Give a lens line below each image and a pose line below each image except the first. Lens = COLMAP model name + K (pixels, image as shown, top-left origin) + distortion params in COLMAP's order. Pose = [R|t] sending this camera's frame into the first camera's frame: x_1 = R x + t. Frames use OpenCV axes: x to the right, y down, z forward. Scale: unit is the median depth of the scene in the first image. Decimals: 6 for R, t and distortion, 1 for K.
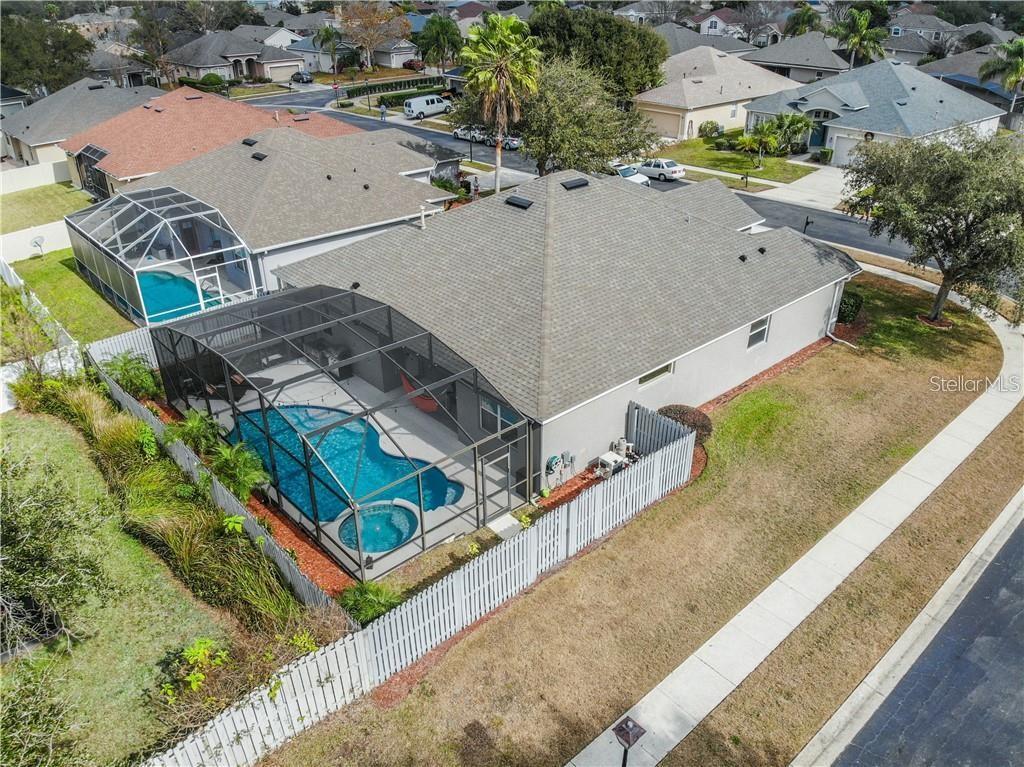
lens RADIAL K [[753.8, 0, 512.0], [0, 753.8, 383.5], [0, 0, 1]] dist [-0.002553, -0.003615]
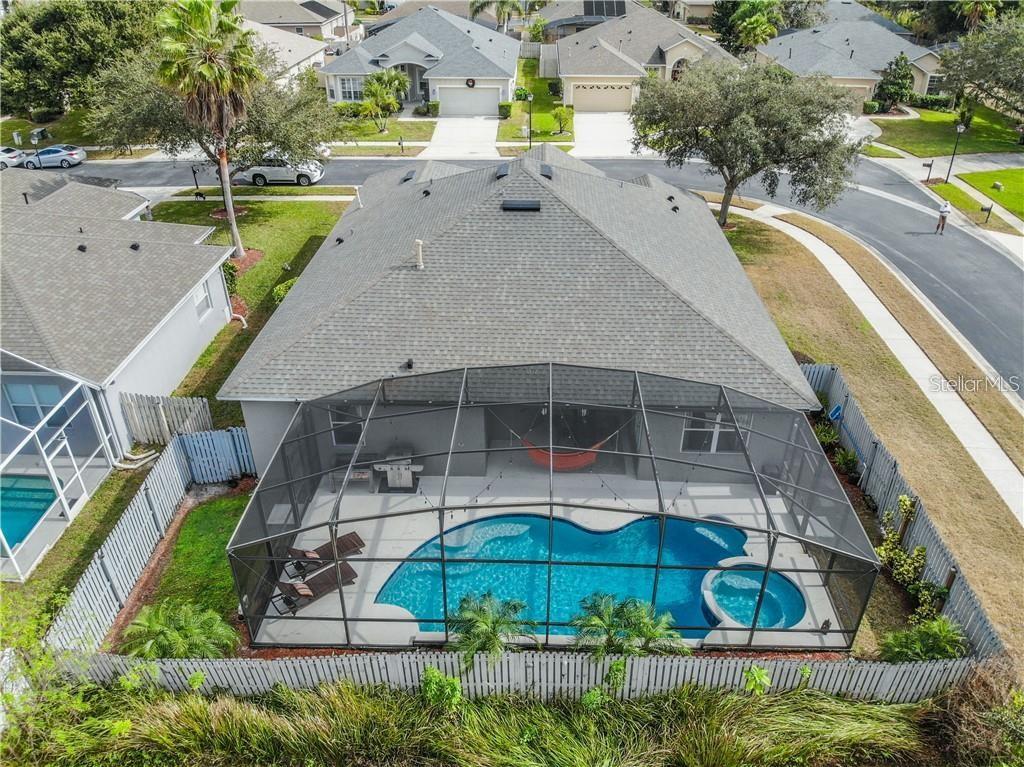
lens RADIAL K [[753.8, 0, 512.0], [0, 753.8, 383.5], [0, 0, 1]] dist [-0.002553, -0.003615]
pose [[0.700929, -0.375131, 0.606610, -0.554731], [0.344039, 0.922850, 0.173164, -0.193106], [-0.624769, 0.087322, 0.775911, 0.337123]]
